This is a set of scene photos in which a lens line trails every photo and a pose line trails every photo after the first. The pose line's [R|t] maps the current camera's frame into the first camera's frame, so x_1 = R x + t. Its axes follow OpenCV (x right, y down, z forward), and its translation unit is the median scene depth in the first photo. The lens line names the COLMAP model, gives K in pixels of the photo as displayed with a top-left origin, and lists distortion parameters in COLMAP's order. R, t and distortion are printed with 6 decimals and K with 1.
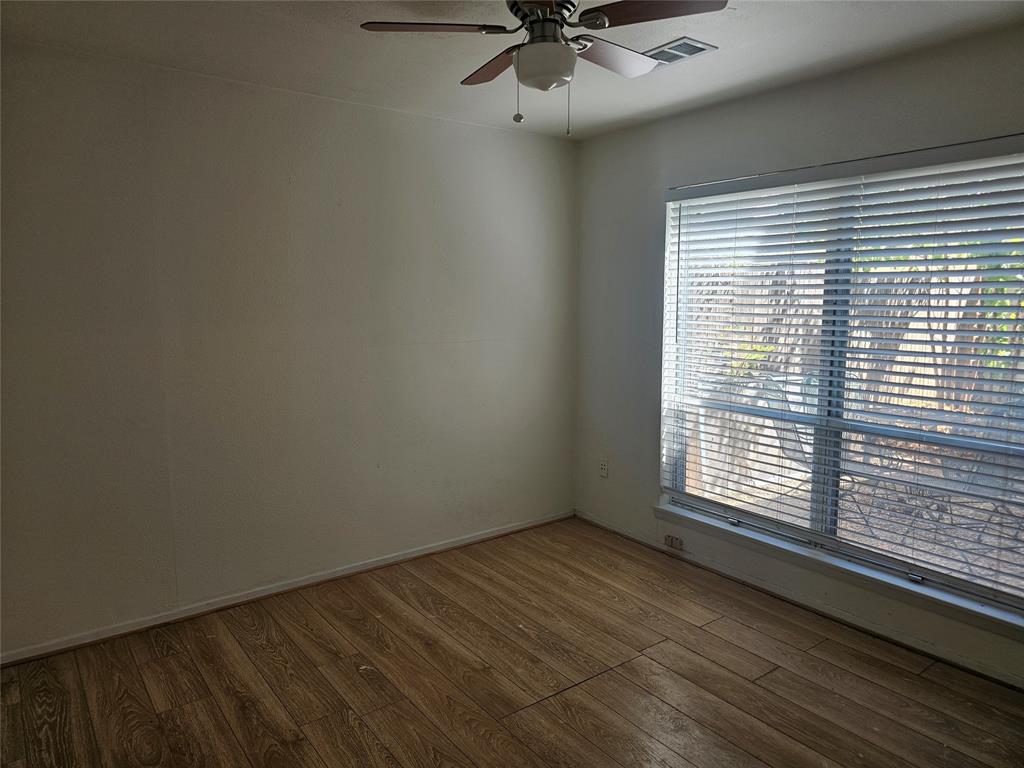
lens RADIAL K [[686.6, 0, 509.8], [0, 686.6, 382.0], [0, 0, 1]] dist [0.045812, -0.028417]
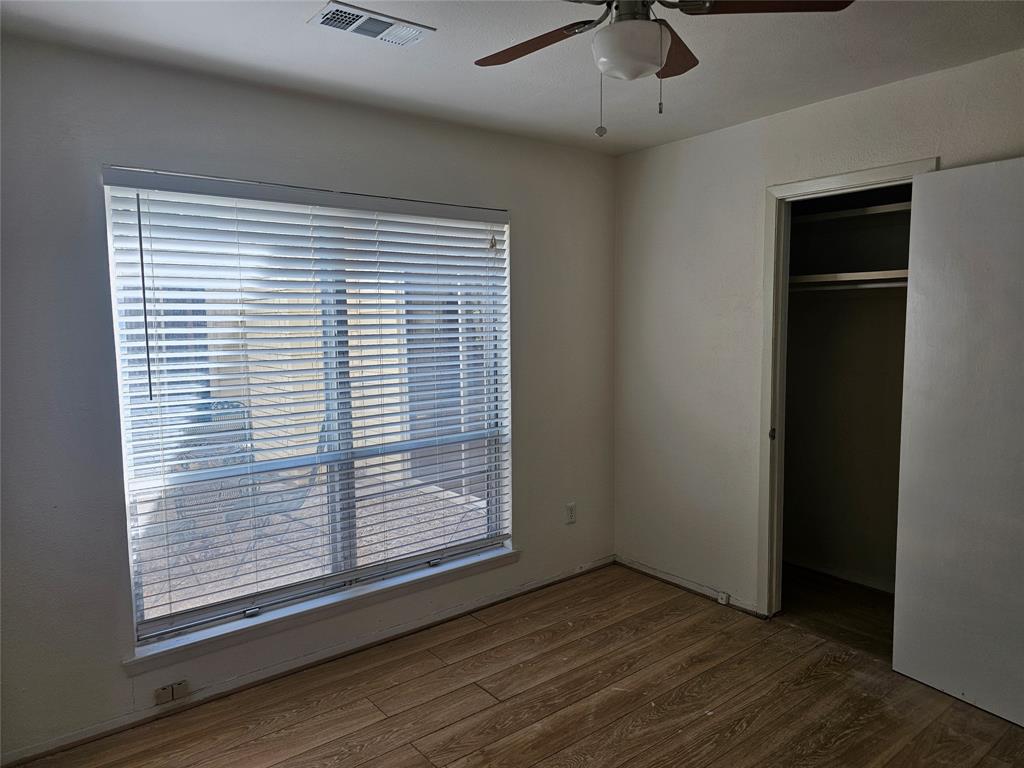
lens RADIAL K [[686.6, 0, 509.8], [0, 686.6, 387.7], [0, 0, 1]] dist [0.045812, -0.028417]
pose [[-0.019144, -0.094937, 0.995299, -0.491506], [0.146996, 0.984396, 0.096725, -0.092805], [-0.988952, 0.148157, -0.004889, 0.738025]]
